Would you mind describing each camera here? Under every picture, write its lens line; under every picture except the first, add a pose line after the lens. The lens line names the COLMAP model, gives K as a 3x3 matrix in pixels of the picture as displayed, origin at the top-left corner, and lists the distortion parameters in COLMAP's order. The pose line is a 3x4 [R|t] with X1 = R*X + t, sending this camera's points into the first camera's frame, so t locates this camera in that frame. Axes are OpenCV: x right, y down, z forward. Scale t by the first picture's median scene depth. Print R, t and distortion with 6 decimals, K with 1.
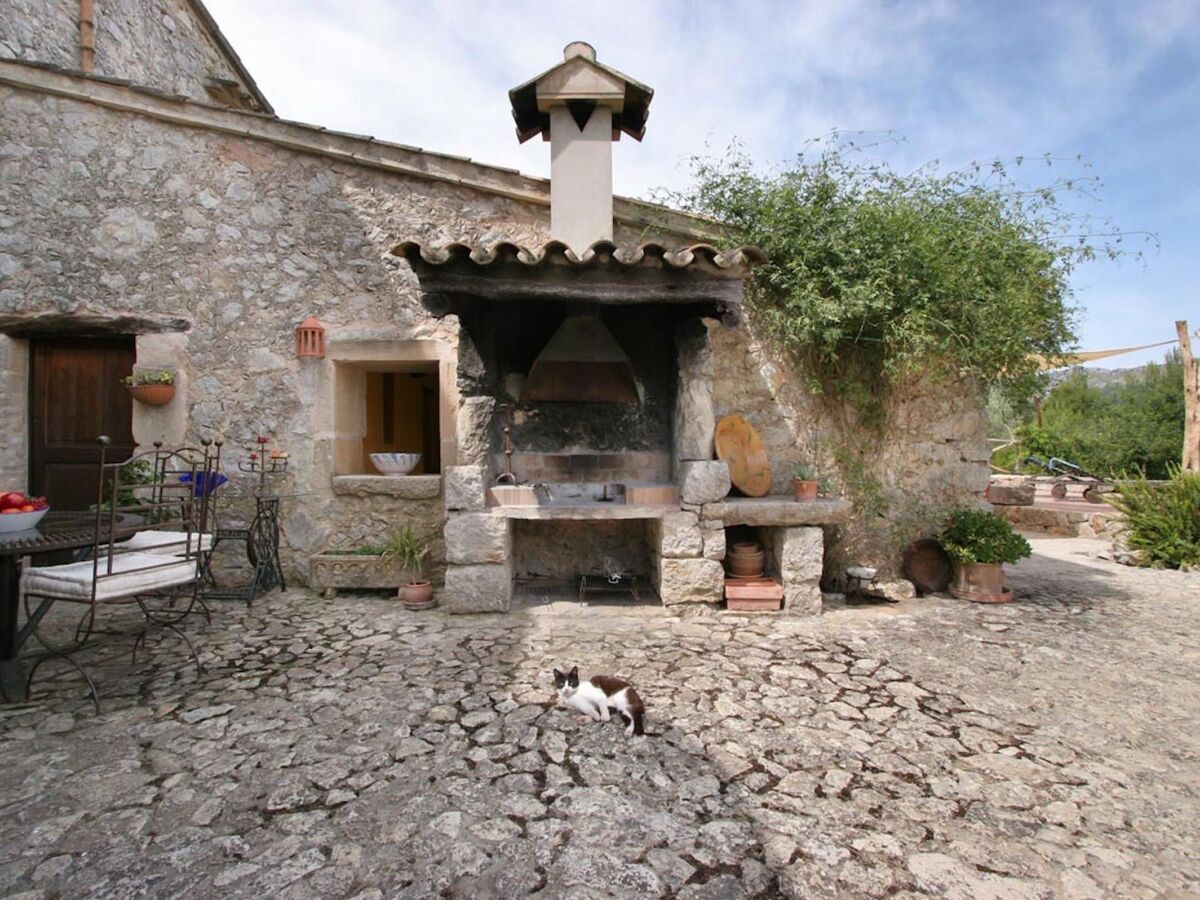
lens RADIAL K [[619.5, 0, 590.9], [0, 619.5, 434.8], [0, 0, 1]] dist [-0.016532, 0.000384]
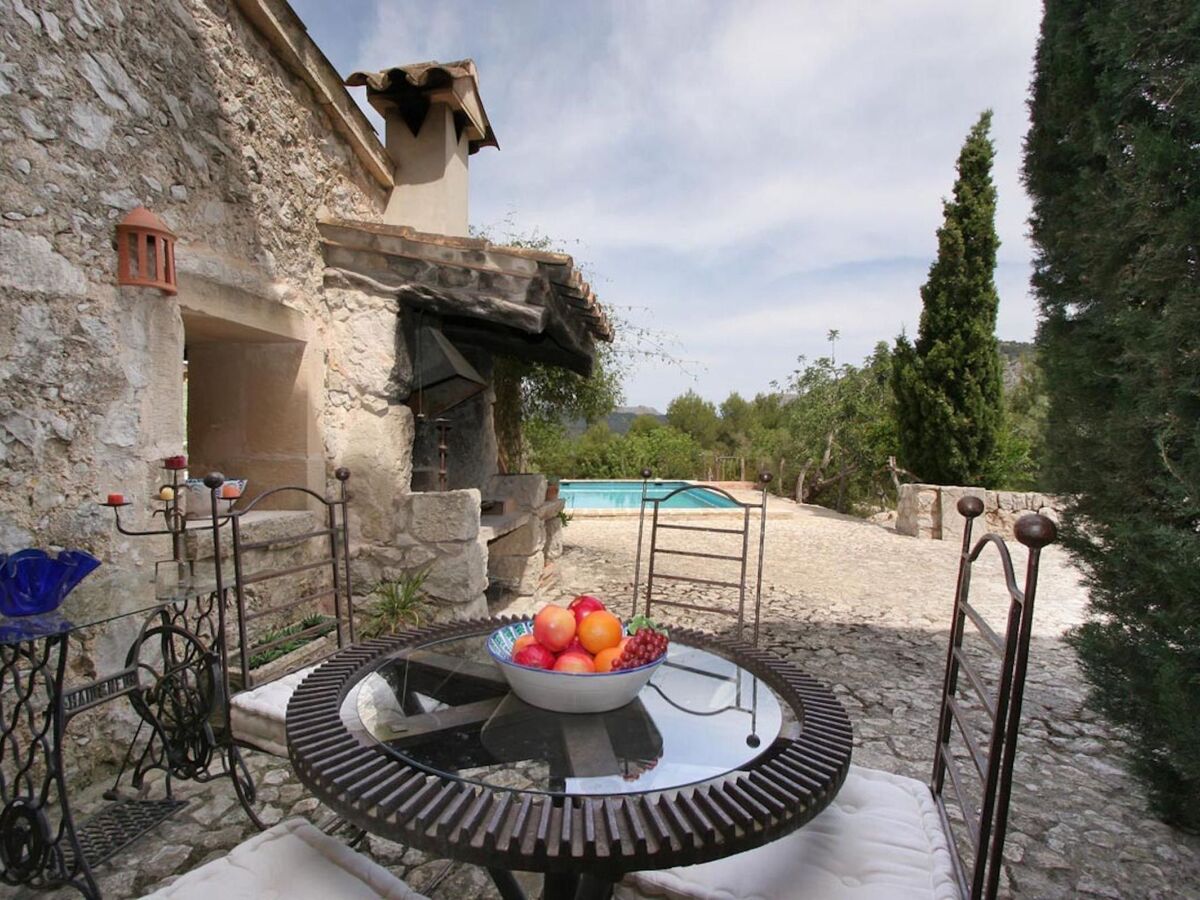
lens RADIAL K [[619.5, 0, 590.9], [0, 619.5, 434.8], [0, 0, 1]] dist [-0.016532, 0.000384]
pose [[0.170544, 0.029430, 0.984910, -0.862121], [-0.022092, 0.999417, -0.026038, -0.006577], [-0.985102, -0.017318, 0.171095, 0.564303]]
